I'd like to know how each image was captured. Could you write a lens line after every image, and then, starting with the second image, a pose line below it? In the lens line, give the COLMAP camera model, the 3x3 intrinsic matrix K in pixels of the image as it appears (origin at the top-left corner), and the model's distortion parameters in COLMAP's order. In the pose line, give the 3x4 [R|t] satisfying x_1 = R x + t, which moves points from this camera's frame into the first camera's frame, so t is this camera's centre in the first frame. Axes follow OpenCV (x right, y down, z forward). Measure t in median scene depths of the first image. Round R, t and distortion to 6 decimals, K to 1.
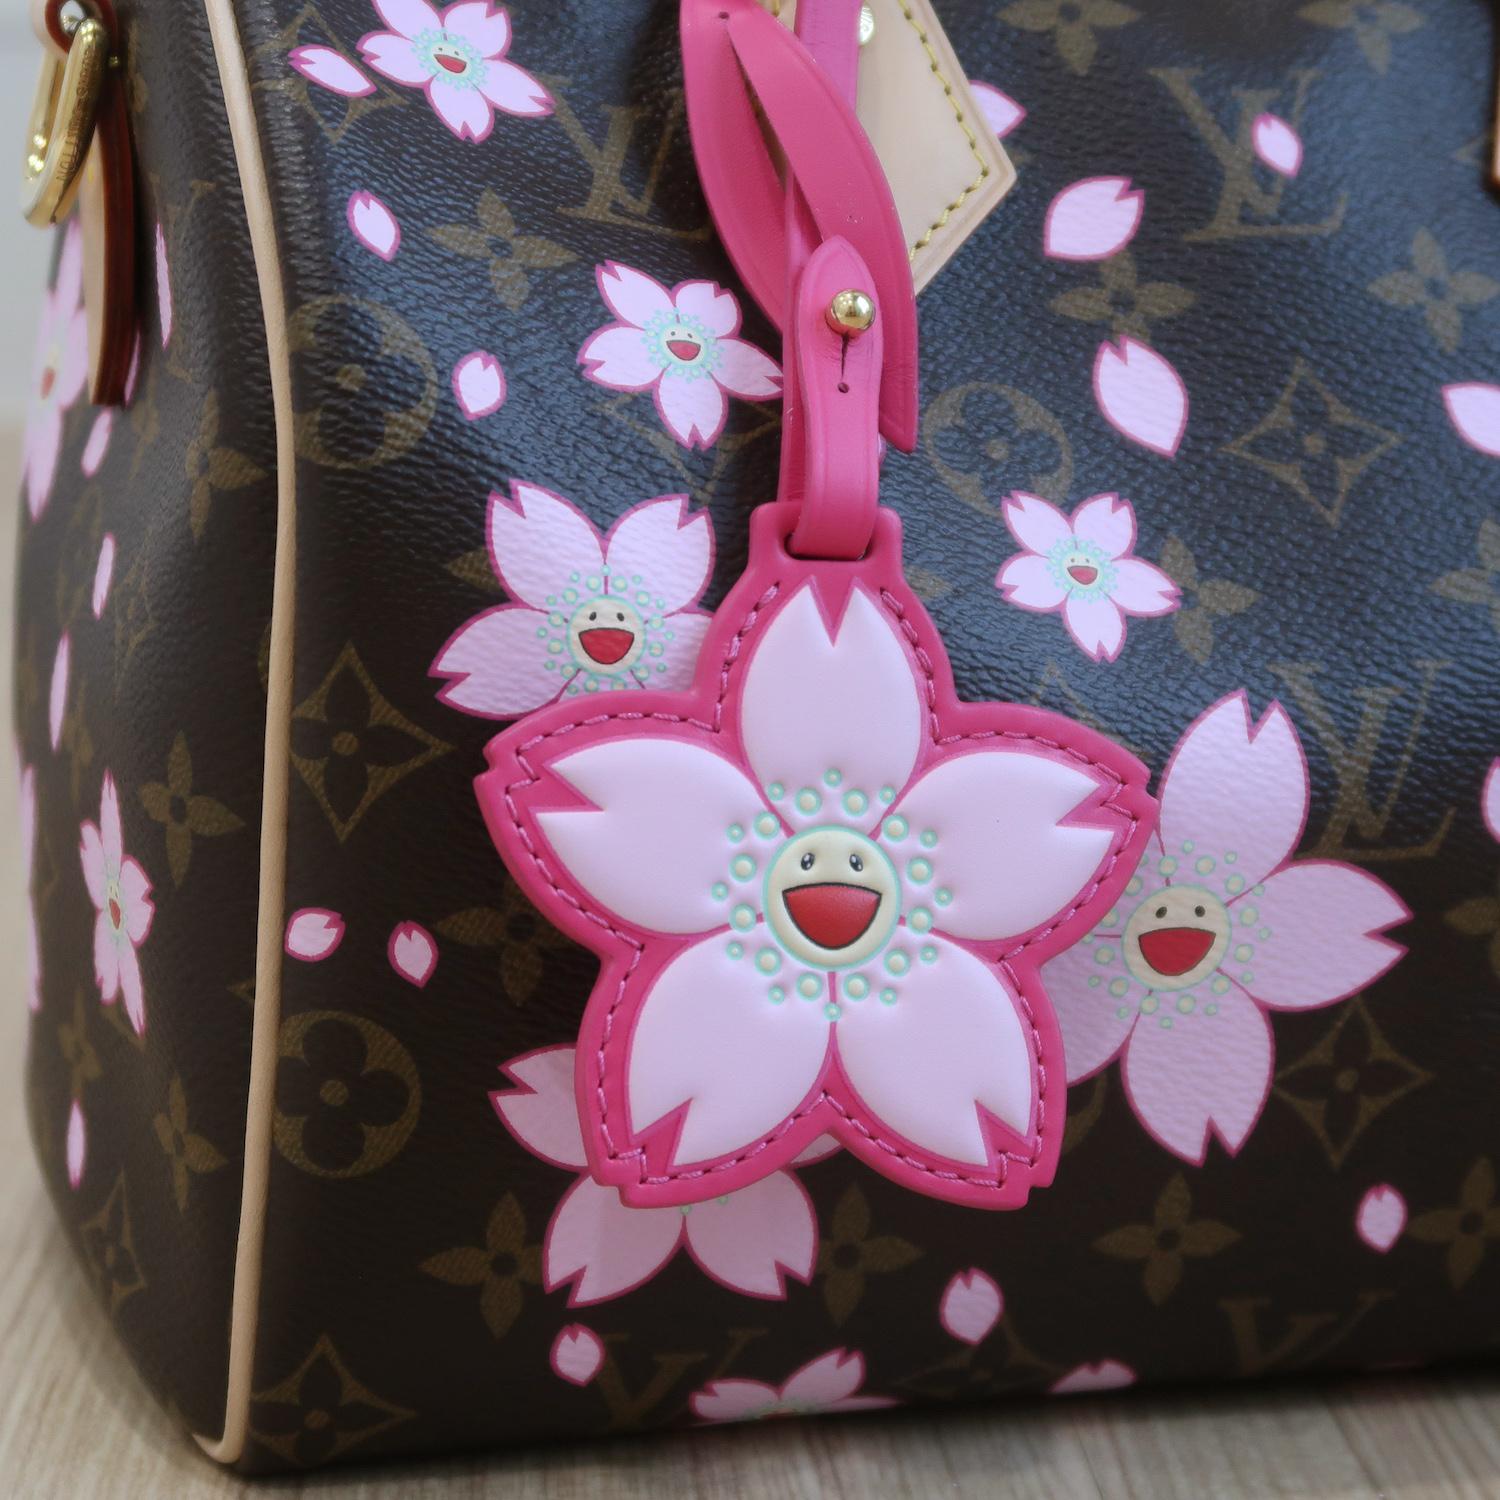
lens RADIAL K [[3581.0, 0, 750.0], [0, 3581.0, 750.0], [0, 0, 1]] dist [-0.007510, -0.078470]
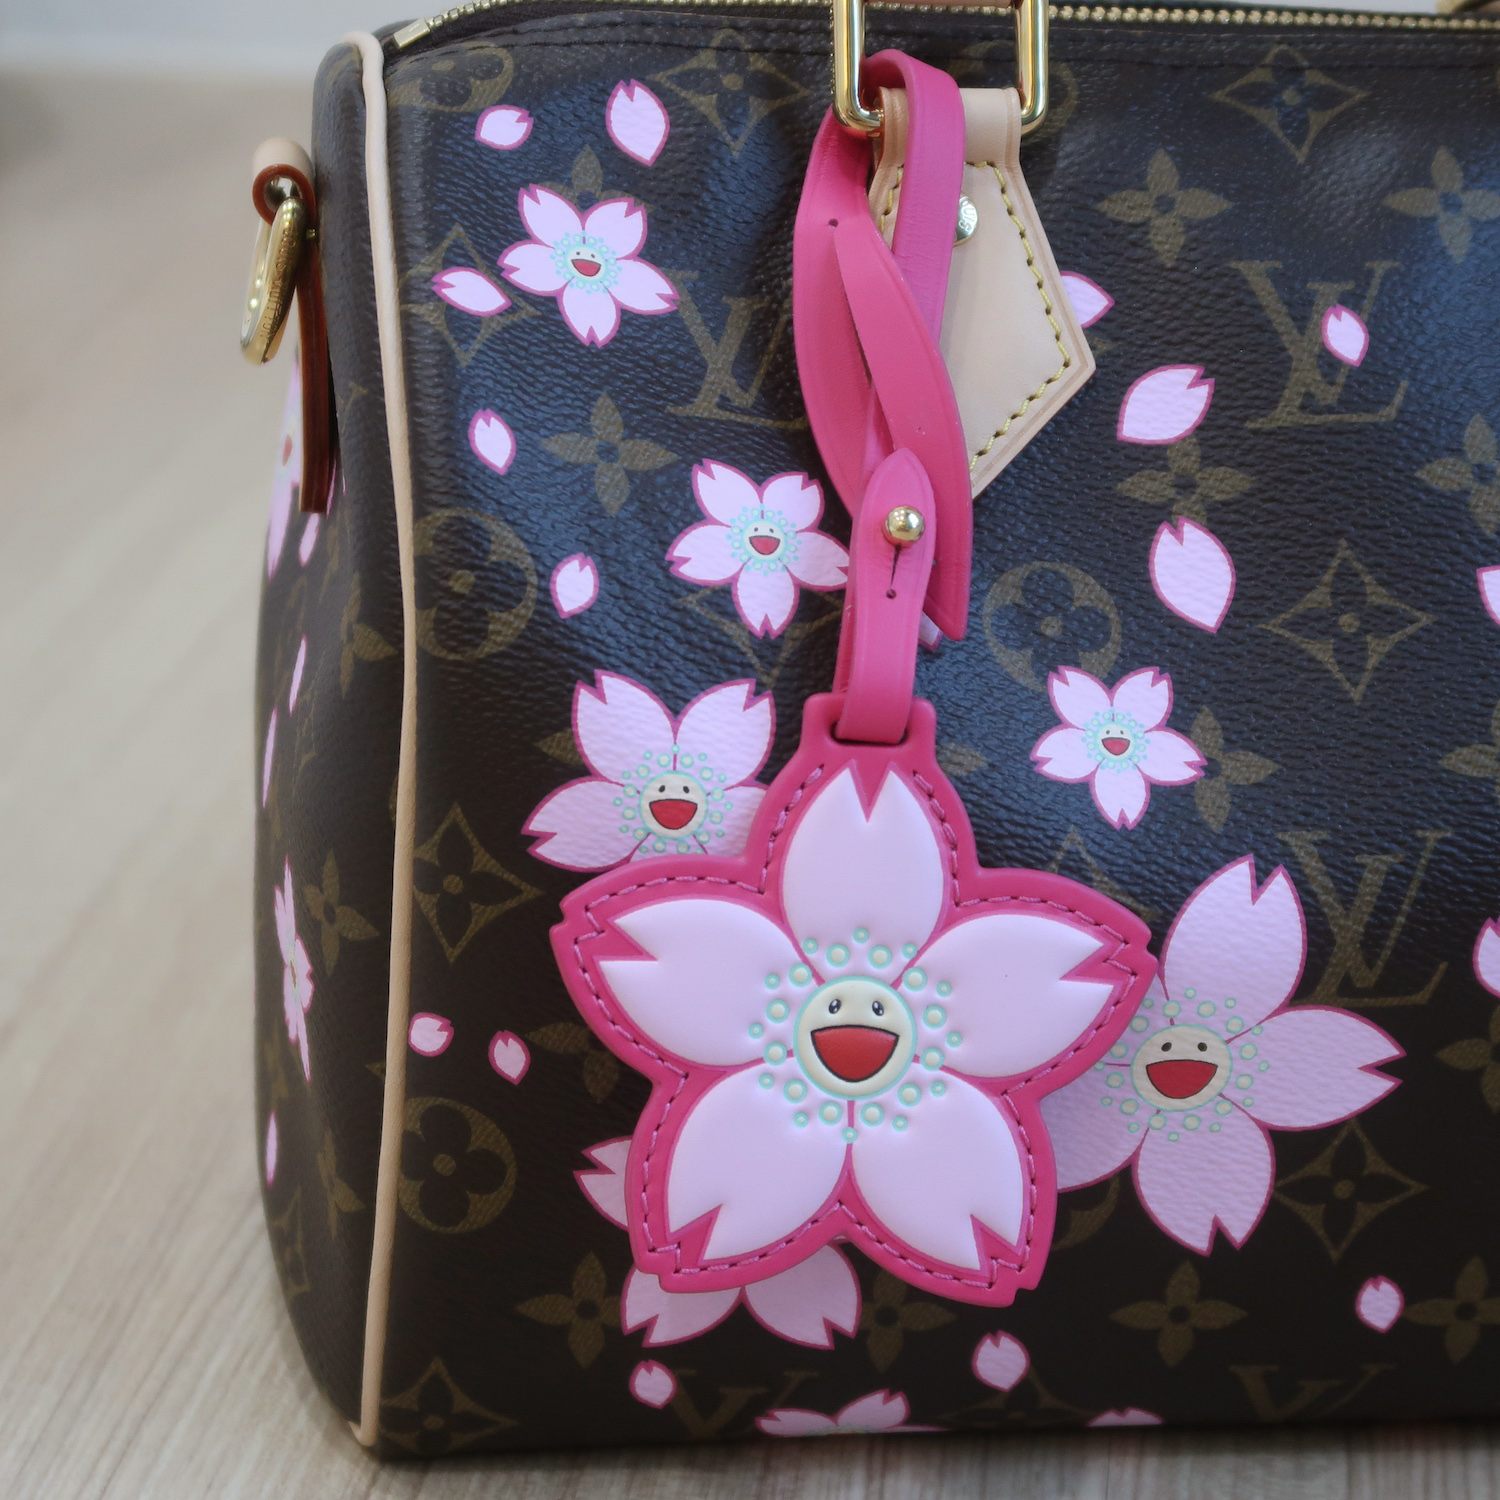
lens RADIAL K [[4113.9, 0, 775.8], [0, 4113.9, 744.4], [0, 0, 1]] dist [0.024604, -0.769702]
pose [[0.985441, 0.053046, -0.161533, 0.201769], [-0.034013, 0.992385, 0.118389, -0.204381], [0.166583, -0.111171, 0.979740, -0.300751]]
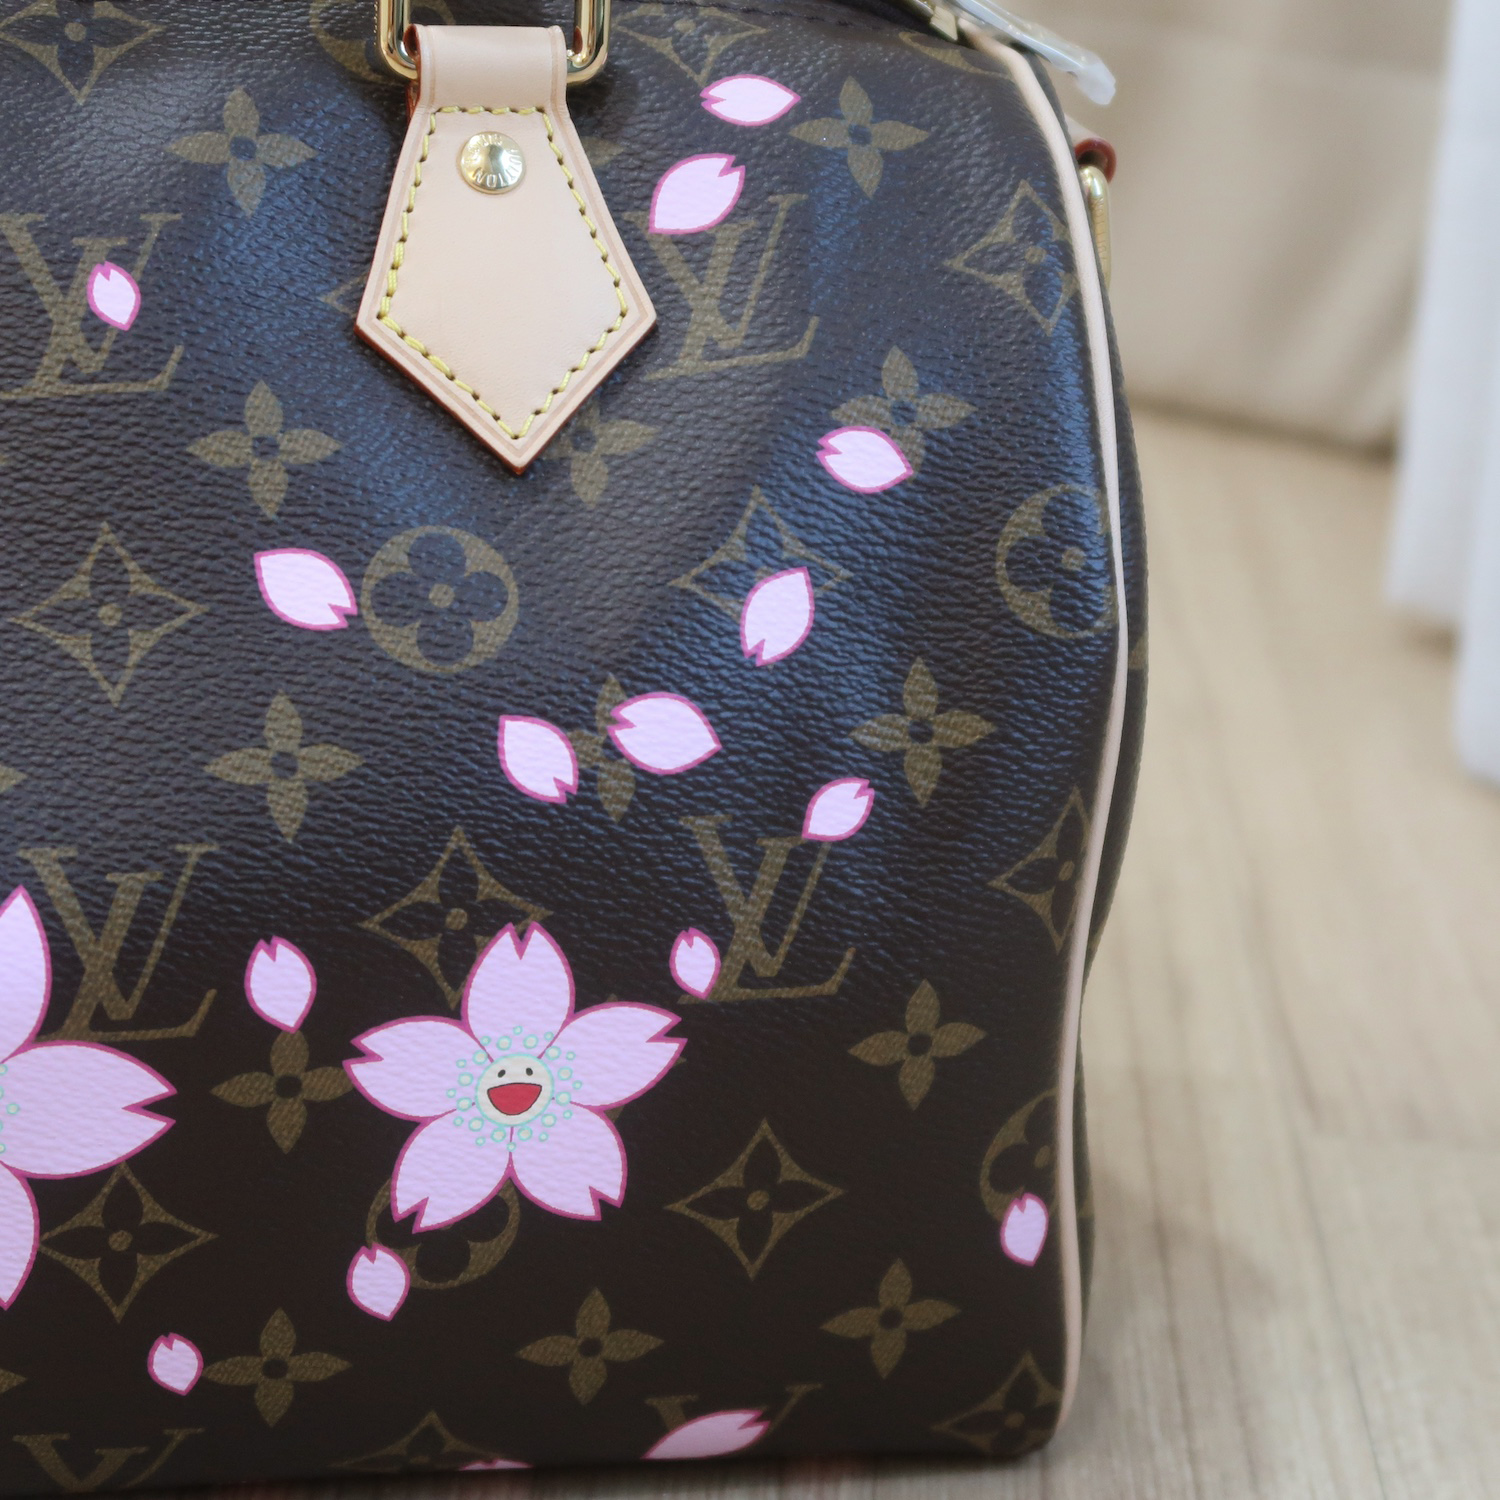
lens RADIAL K [[4113.9, 0, 775.8], [0, 4113.9, 744.4], [0, 0, 1]] dist [0.024604, -0.769702]
pose [[0.997699, 0.040885, -0.054090, 0.431312], [-0.033645, 0.991127, 0.128587, -0.215862], [0.058867, -0.126471, 0.990222, -0.141819]]
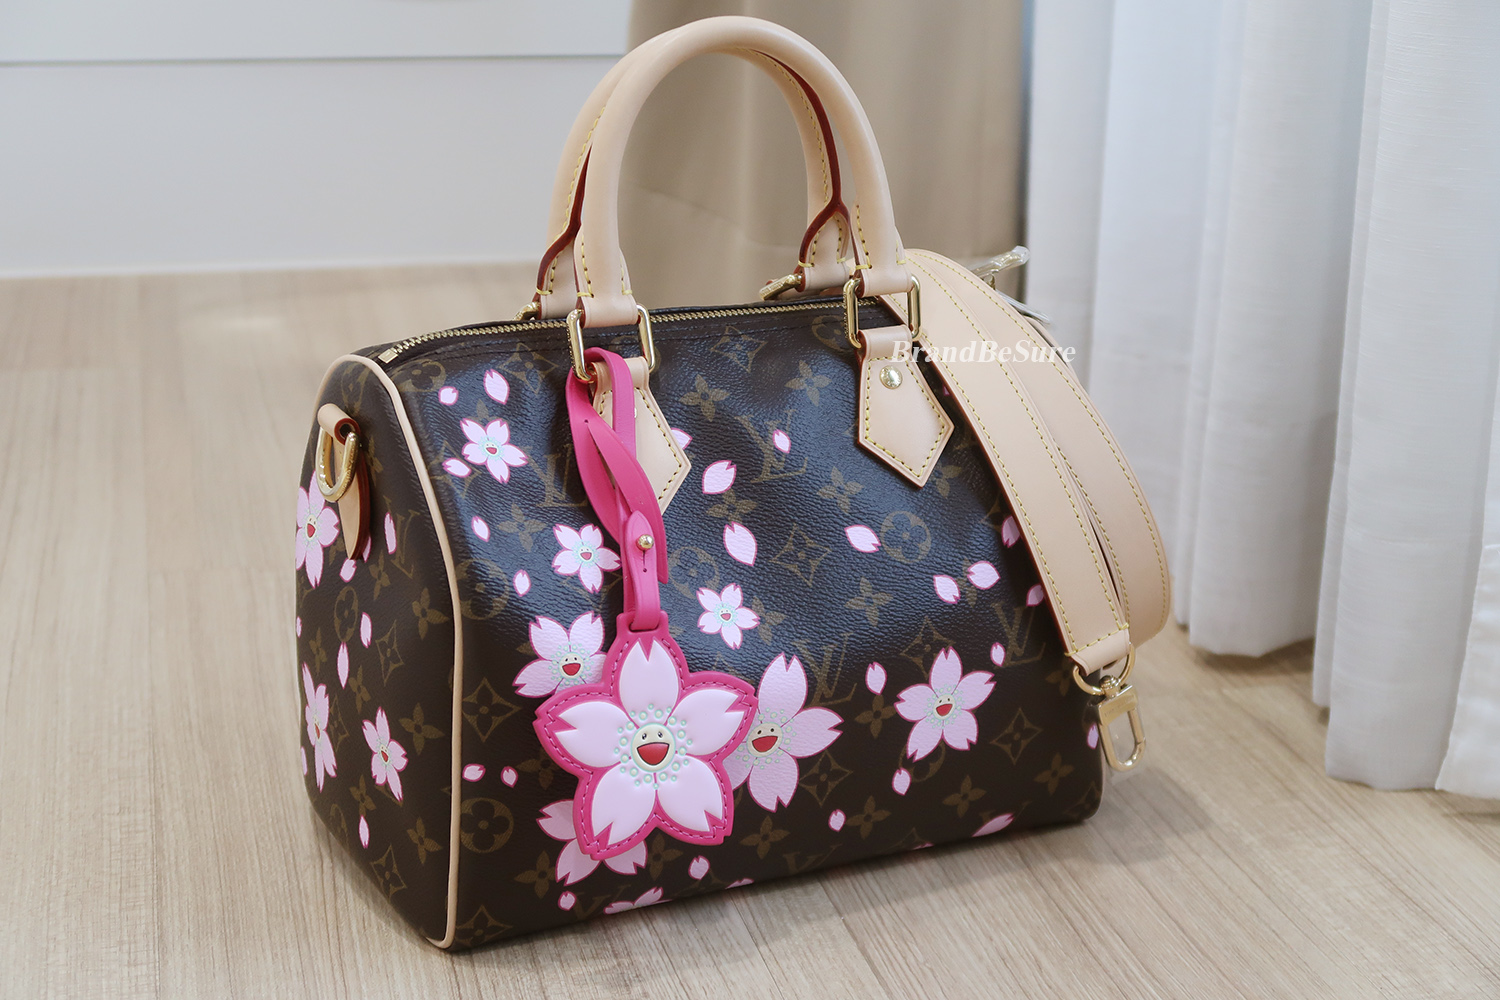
lens RADIAL K [[2380.7, 0, 750.0], [0, 2380.7, 500.0], [0, 0, 1]] dist [0.012752, -0.096912]
pose [[0.983985, -0.067697, 0.164899, -0.199411], [0.048887, 0.992095, 0.115571, -0.367759], [-0.171419, -0.105659, 0.979516, -0.872000]]
